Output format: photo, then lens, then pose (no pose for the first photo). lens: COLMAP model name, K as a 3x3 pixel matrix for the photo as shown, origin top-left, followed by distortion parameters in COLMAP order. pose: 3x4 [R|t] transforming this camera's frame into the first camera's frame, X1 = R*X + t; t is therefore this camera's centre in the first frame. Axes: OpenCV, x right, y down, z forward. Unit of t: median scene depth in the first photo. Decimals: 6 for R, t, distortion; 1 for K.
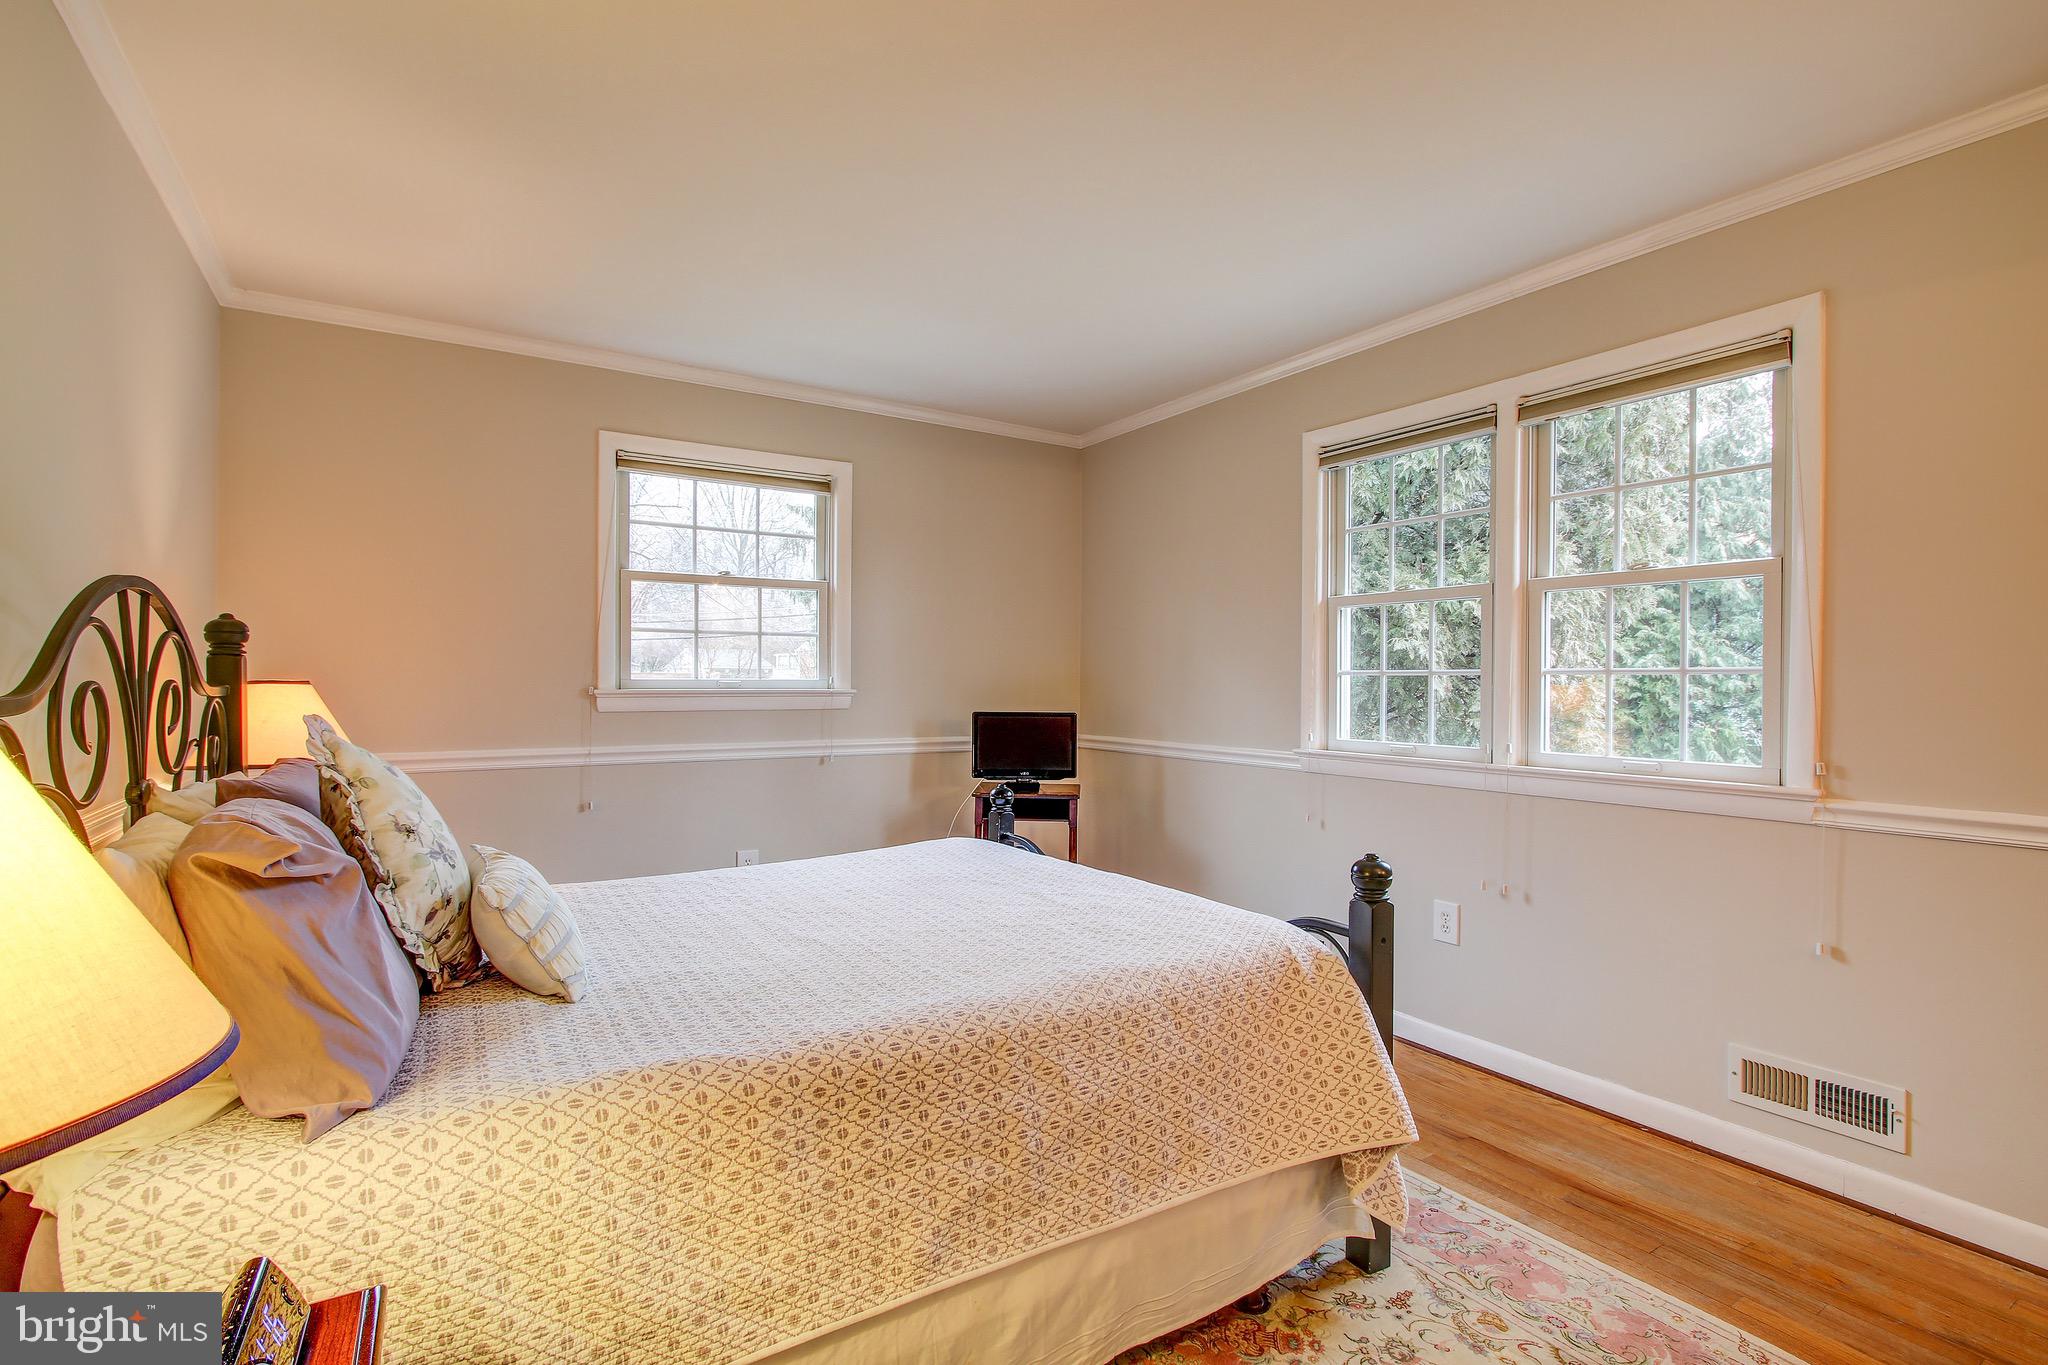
lens RADIAL K [[943.5, 0, 1023.9], [0, 943.5, 682.7], [0, 0, 1]] dist [-0.021424, 0.003765]
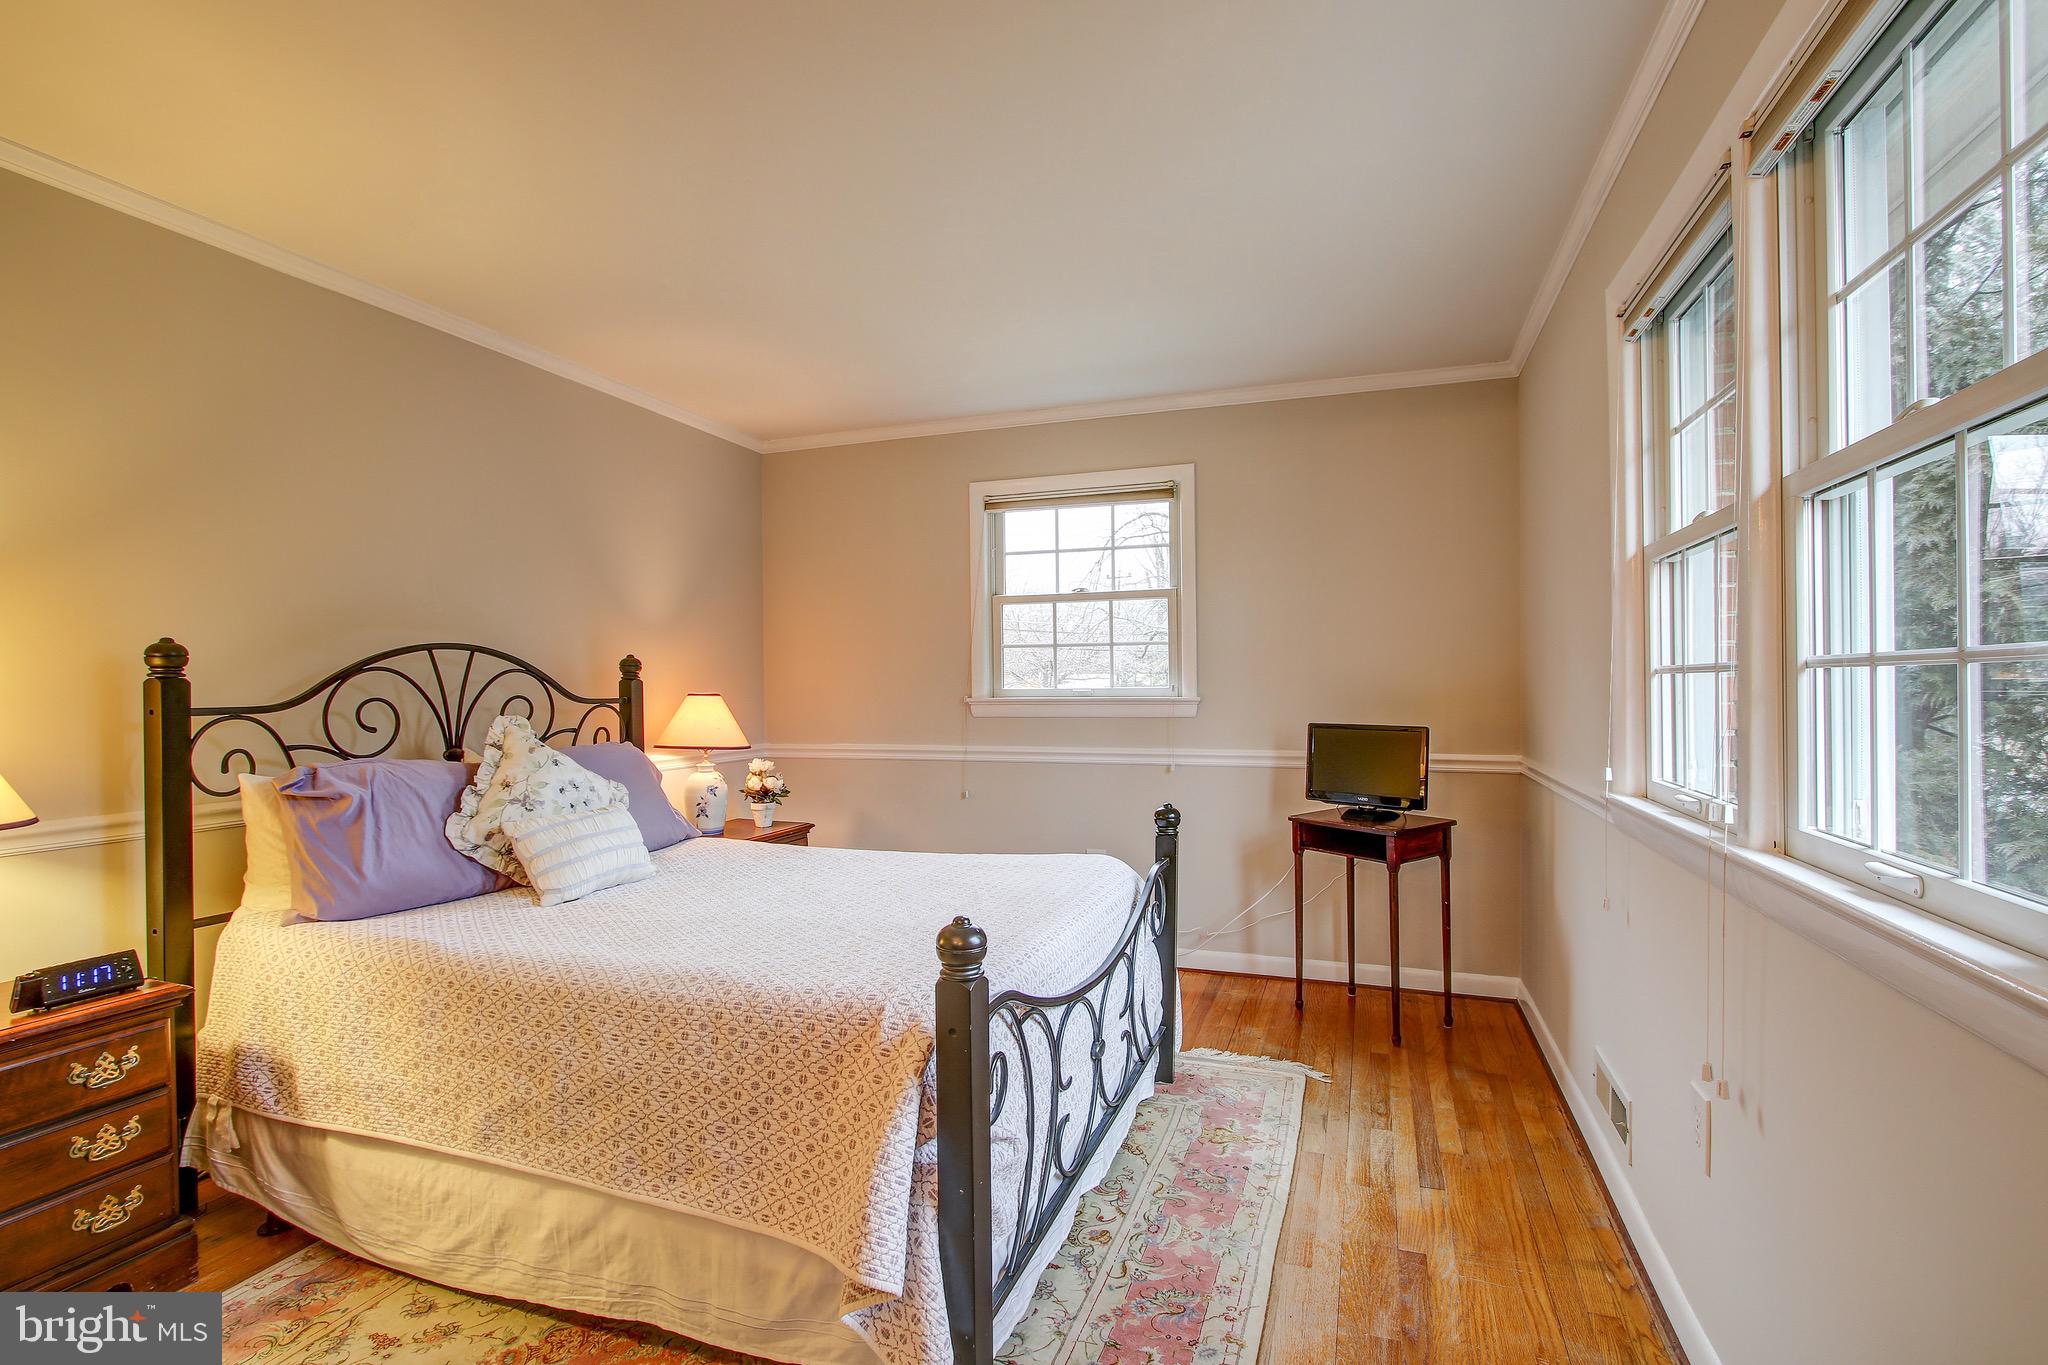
lens RADIAL K [[943.5, 0, 1015.3], [0, 943.5, 683.5], [0, 0, 1]] dist [-0.021424, 0.003765]
pose [[0.611340, -0.013556, -0.791252, 0.526293], [0.010762, 0.999903, -0.008816, -0.000277], [0.791295, -0.003126, 0.611427, 0.295622]]
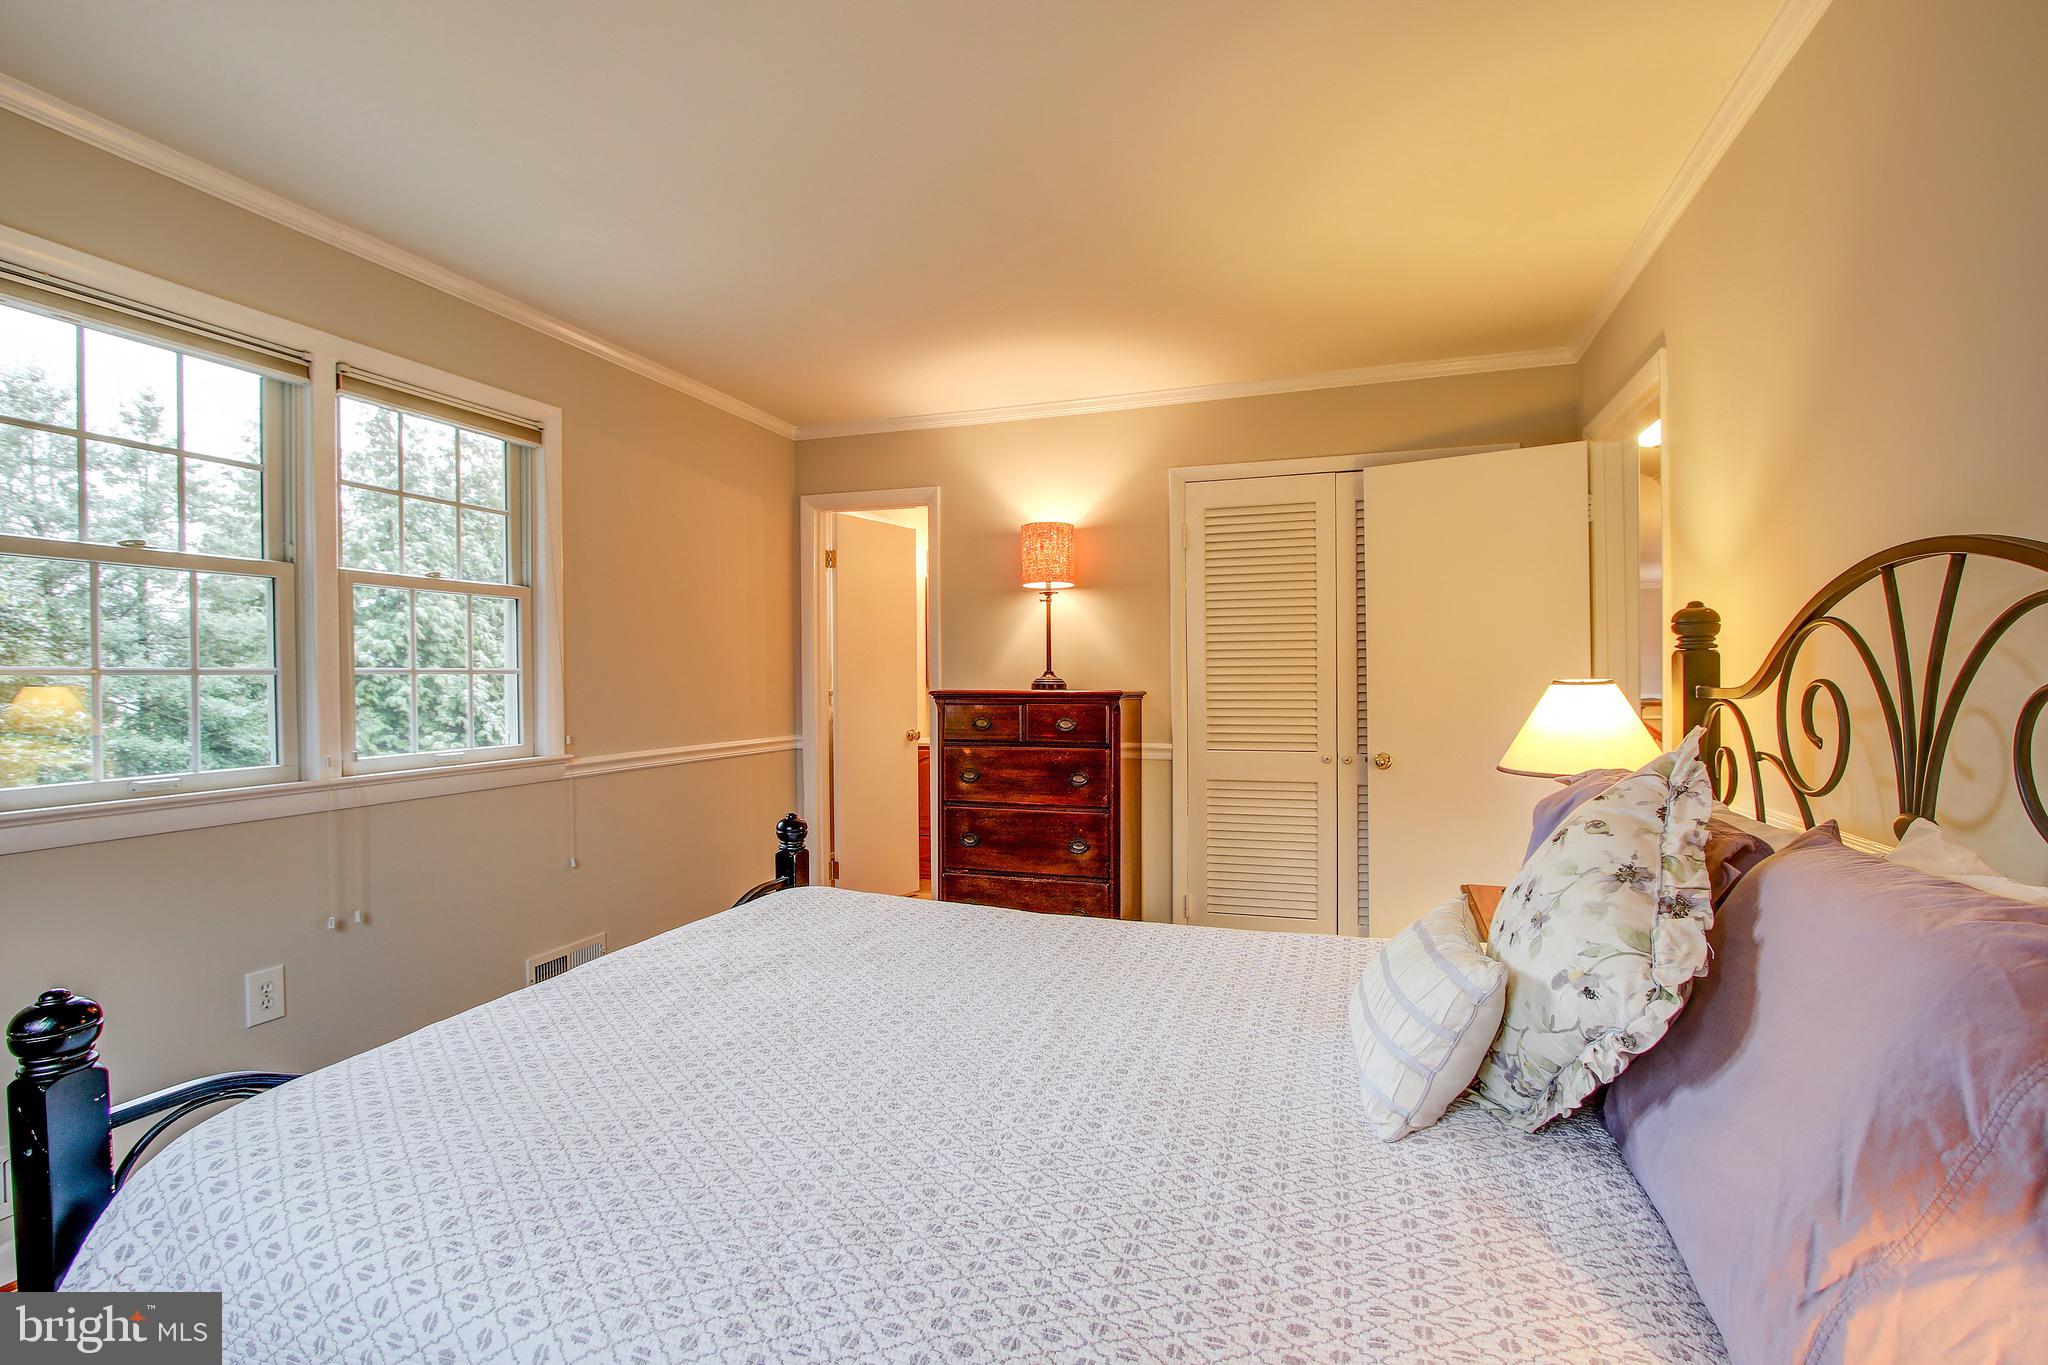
lens RADIAL K [[943.5, 0, 1023.6], [0, 943.5, 683.1], [0, 0, 1]] dist [-0.021424, 0.003765]
pose [[-0.629297, -0.006908, 0.777134, -0.438247], [0.007549, 0.999859, 0.015001, -0.007424], [-0.777128, 0.015307, -0.629156, 0.818404]]
